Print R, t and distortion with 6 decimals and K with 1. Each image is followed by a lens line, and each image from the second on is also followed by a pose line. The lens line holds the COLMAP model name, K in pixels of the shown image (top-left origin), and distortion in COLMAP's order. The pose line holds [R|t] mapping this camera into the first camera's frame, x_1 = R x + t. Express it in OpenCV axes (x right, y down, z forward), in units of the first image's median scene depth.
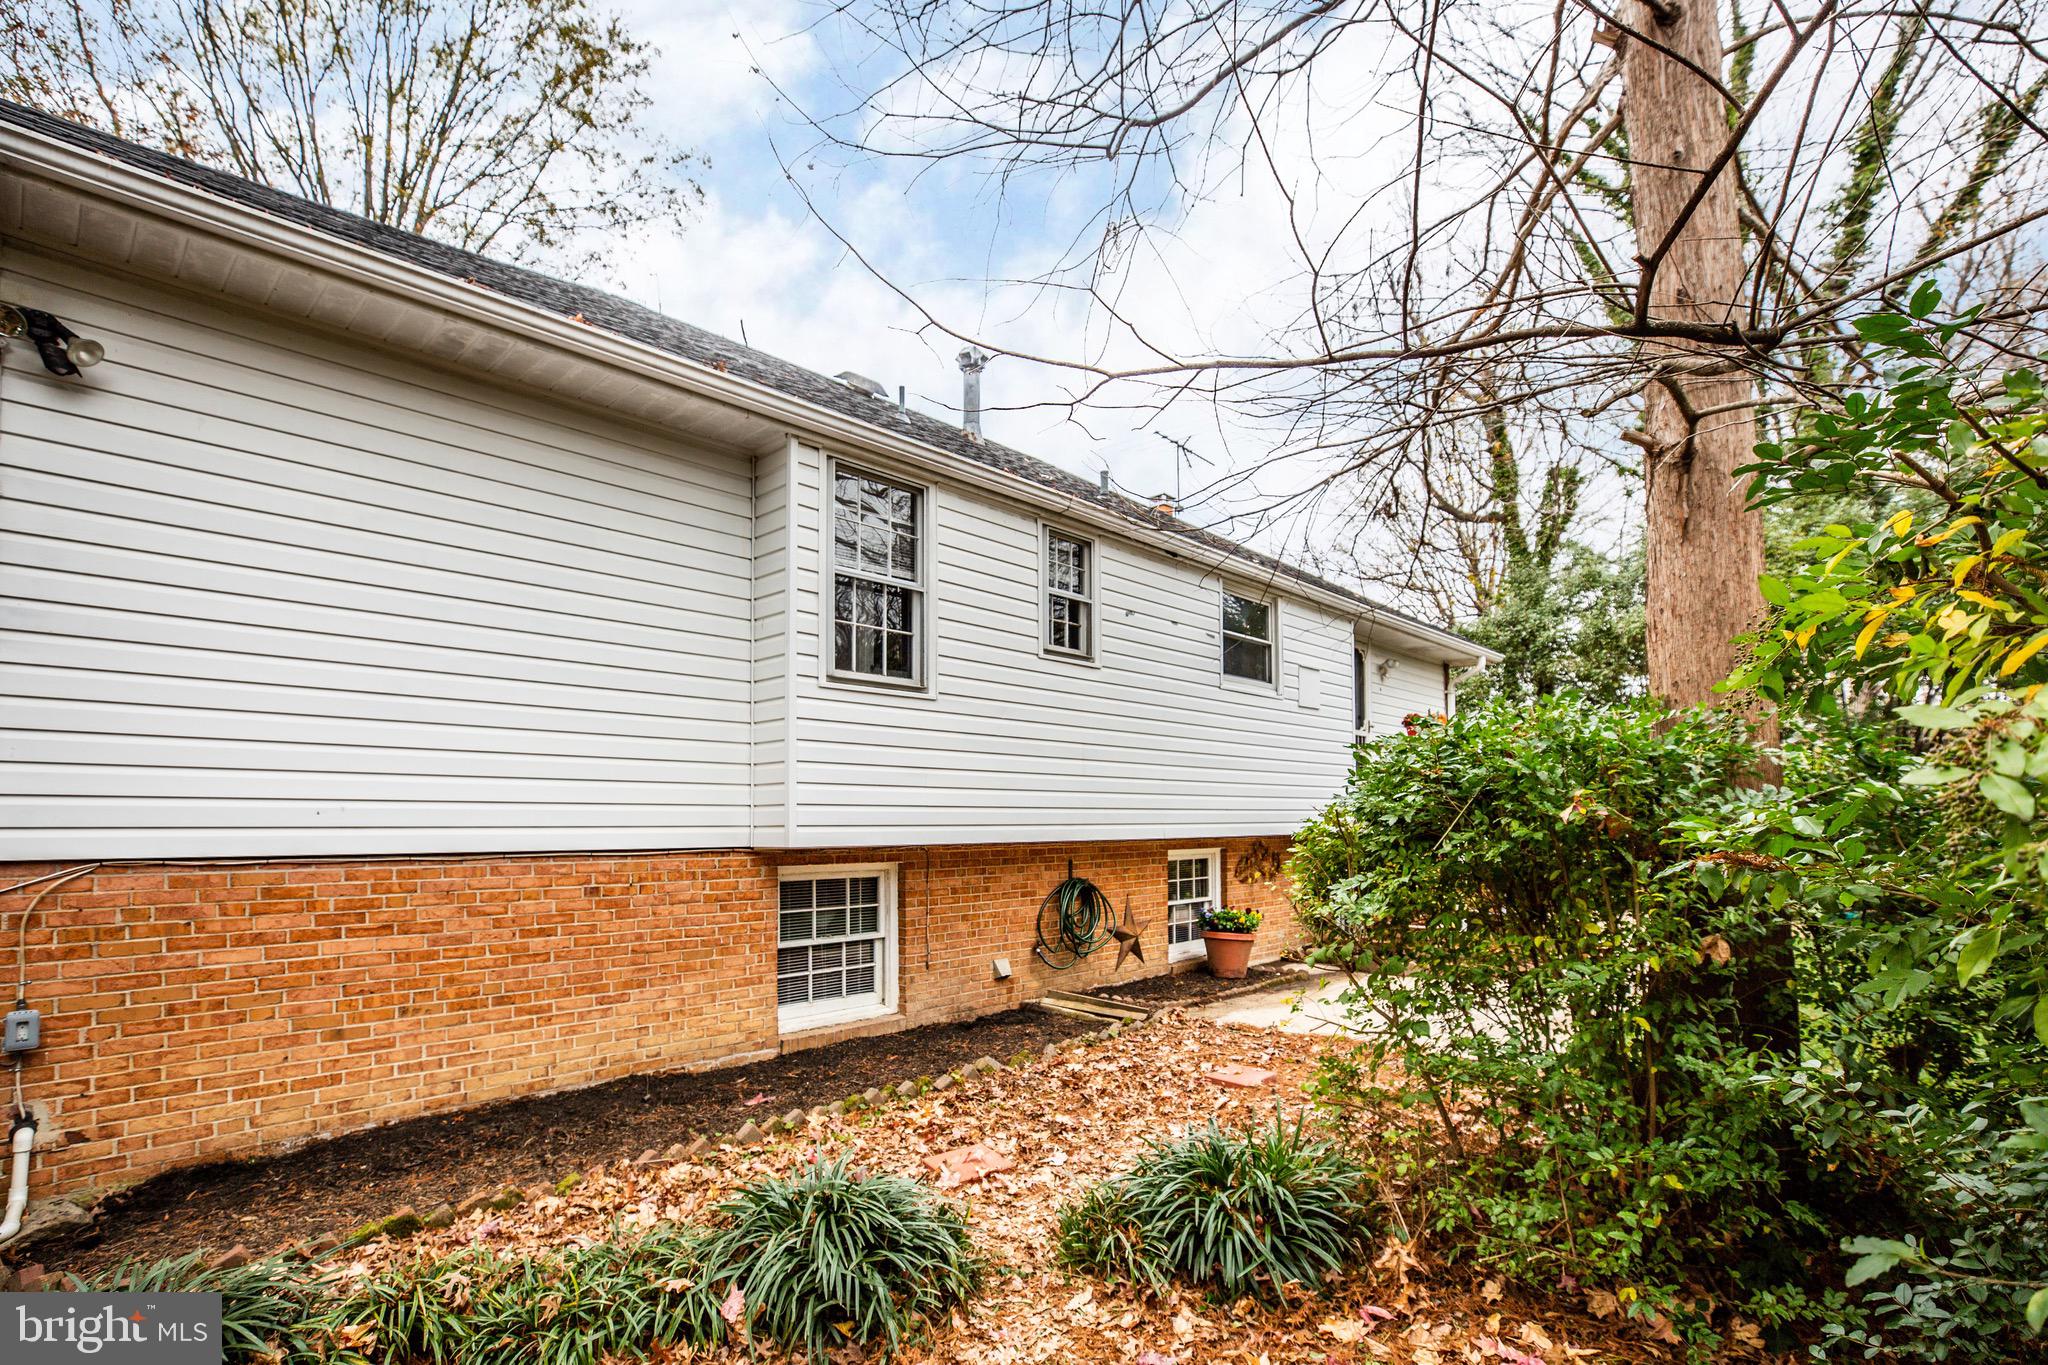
lens RADIAL K [[954.6, 0, 1020.7], [0, 954.6, 821.7], [0, 0, 1]] dist [-0.014770, 0.001109]
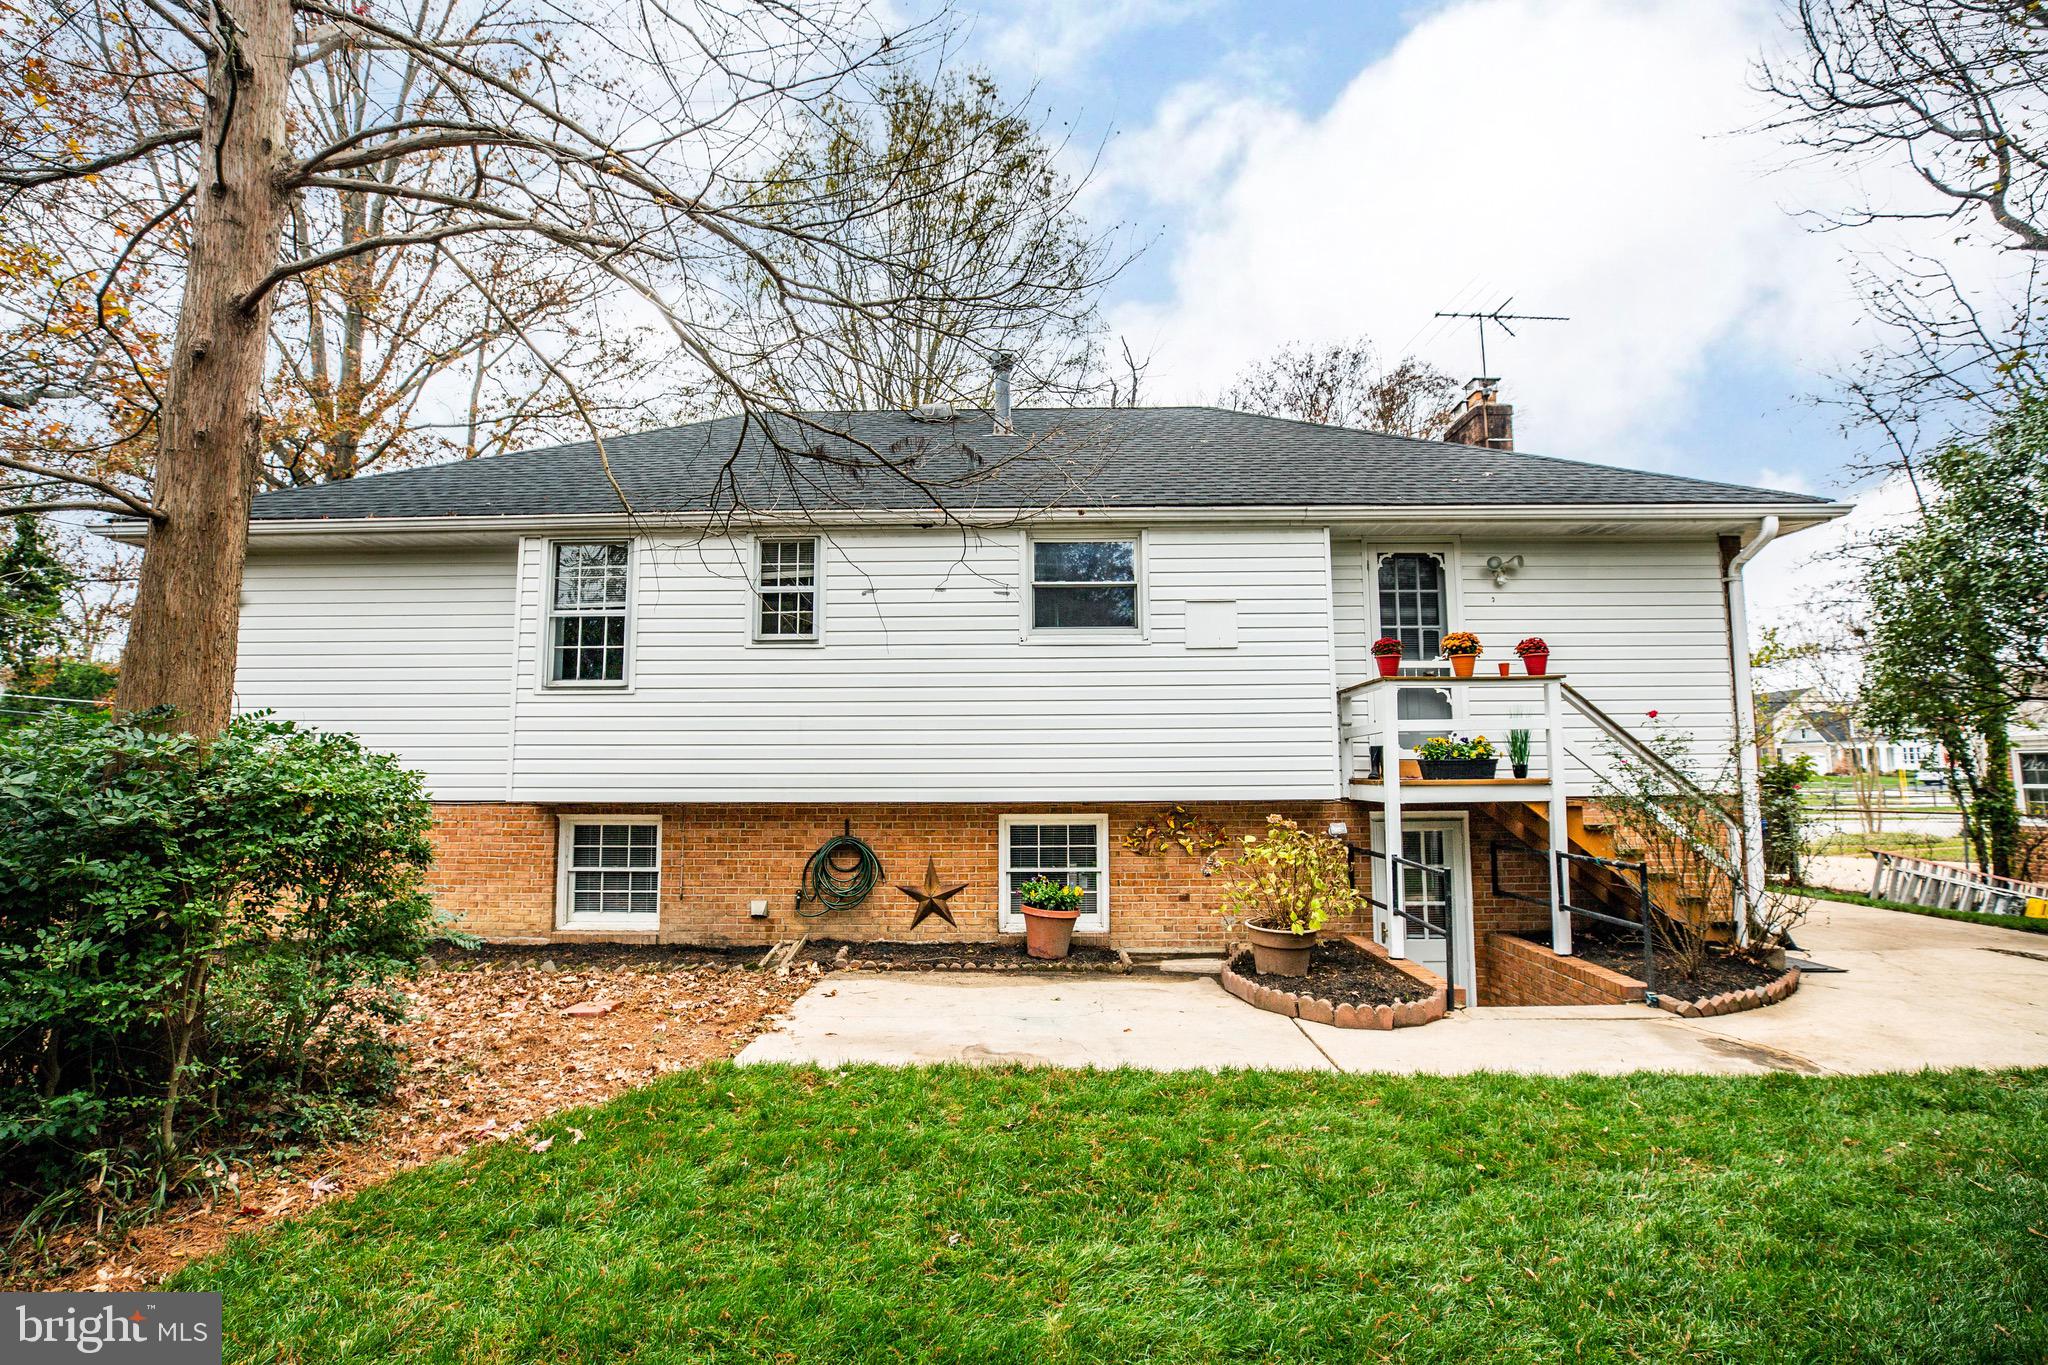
lens RADIAL K [[954.6, 0, 1031.2], [0, 954.6, 686.9], [0, 0, 1]] dist [-0.014770, 0.001109]
pose [[0.674898, -0.049547, -0.736245, 1.093924], [0.000827, 0.997793, -0.066391, -0.042504], [0.737910, 0.044198, 0.673450, 0.441129]]
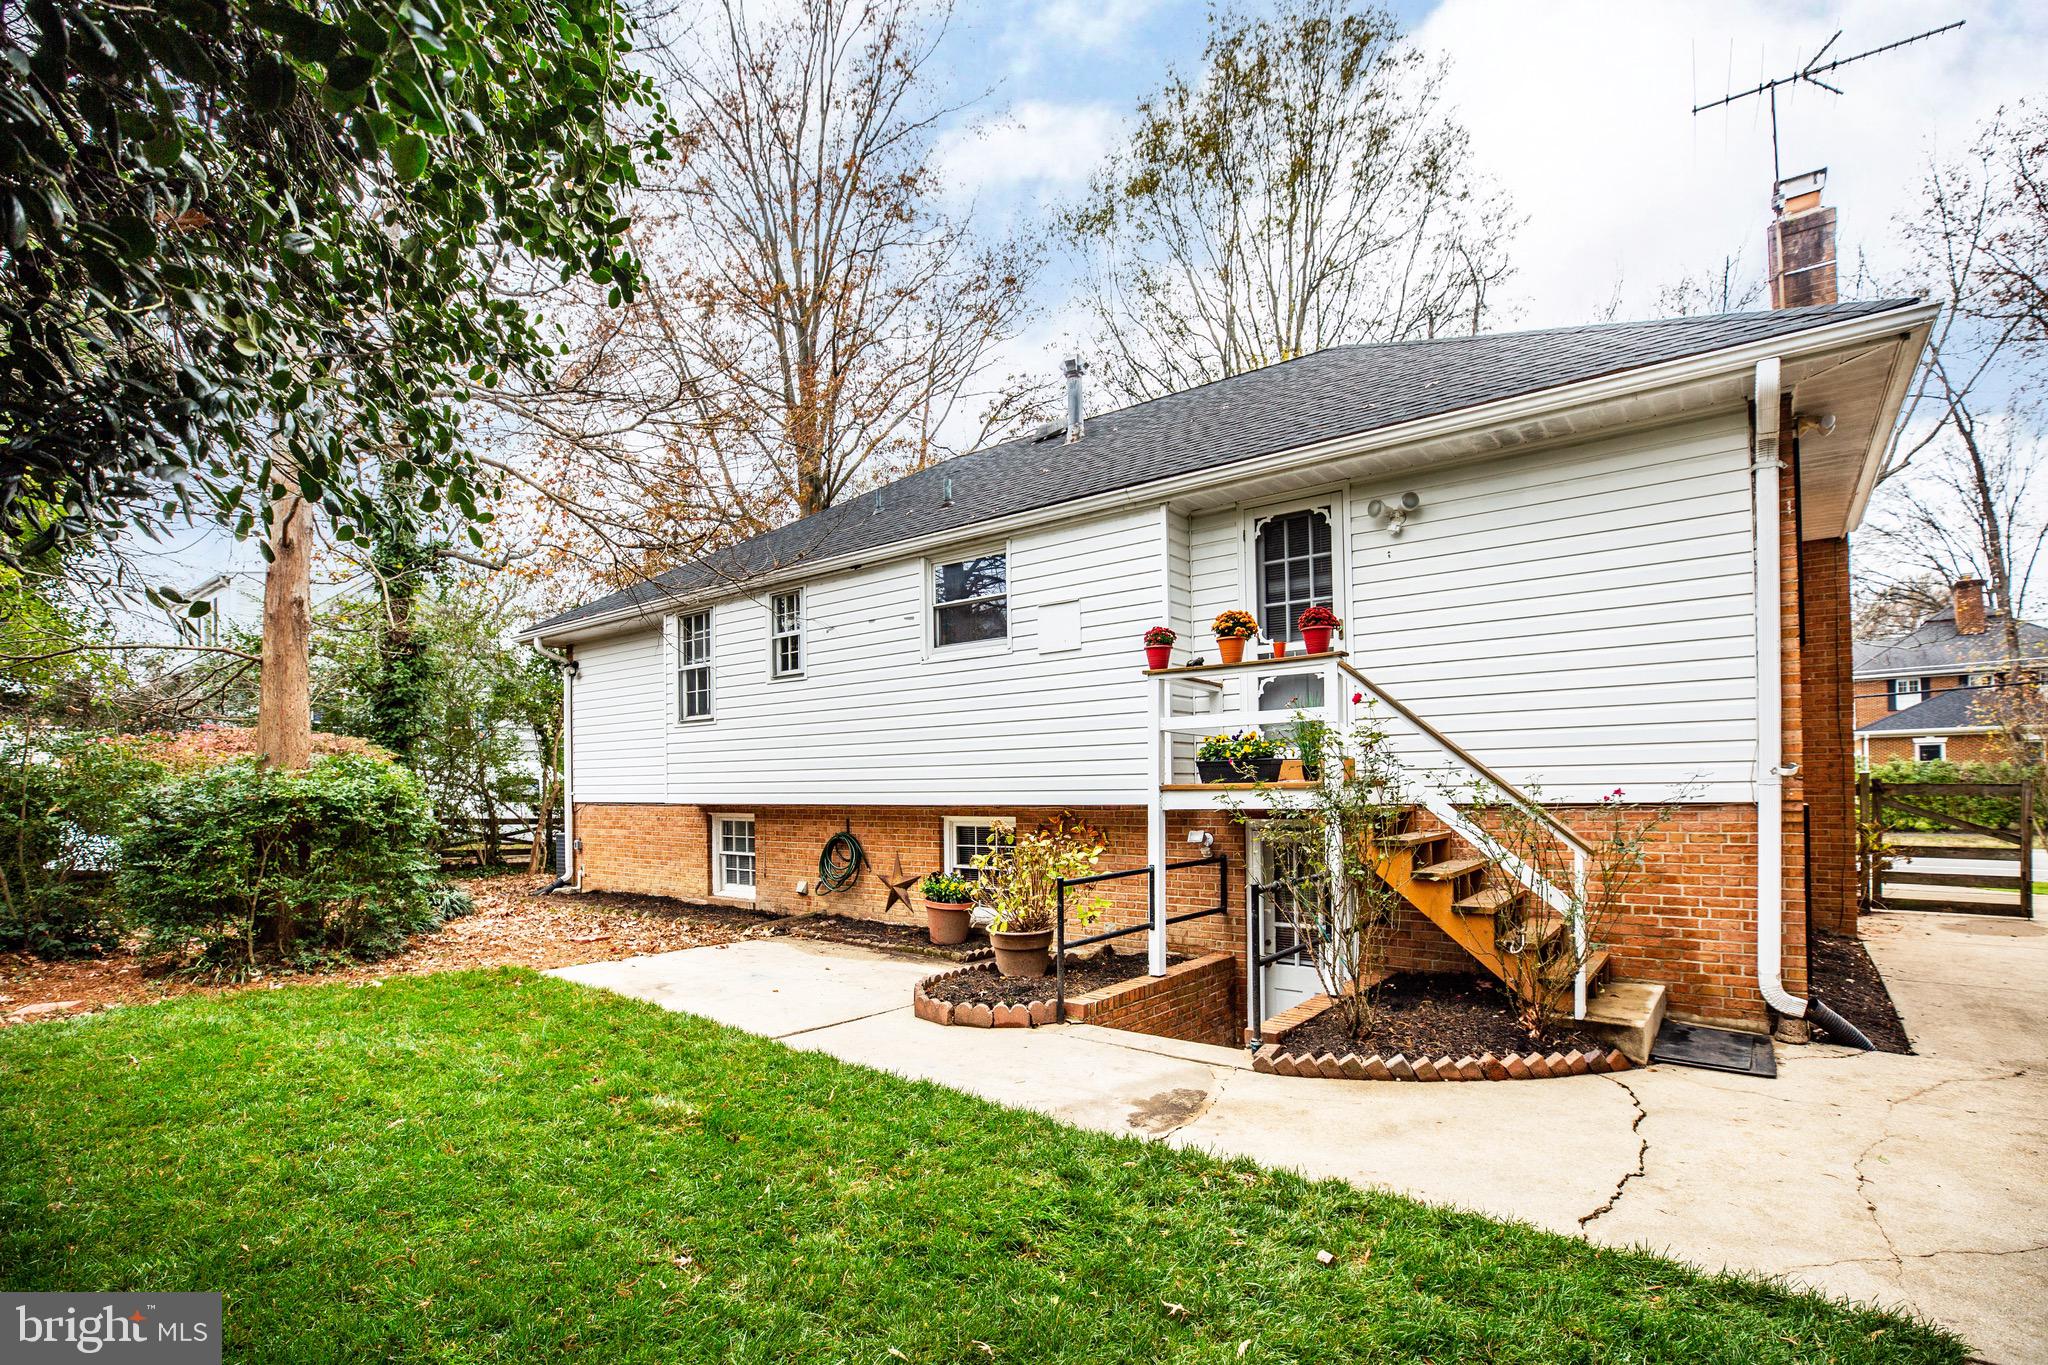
lens RADIAL K [[954.6, 0, 1007.0], [0, 954.6, 779.0], [0, 0, 1]] dist [-0.014770, 0.001109]
pose [[0.094624, 0.011270, -0.995449, 1.512464], [0.024603, 0.999604, 0.013655, -0.030813], [0.995209, -0.025783, 0.094309, 1.186368]]
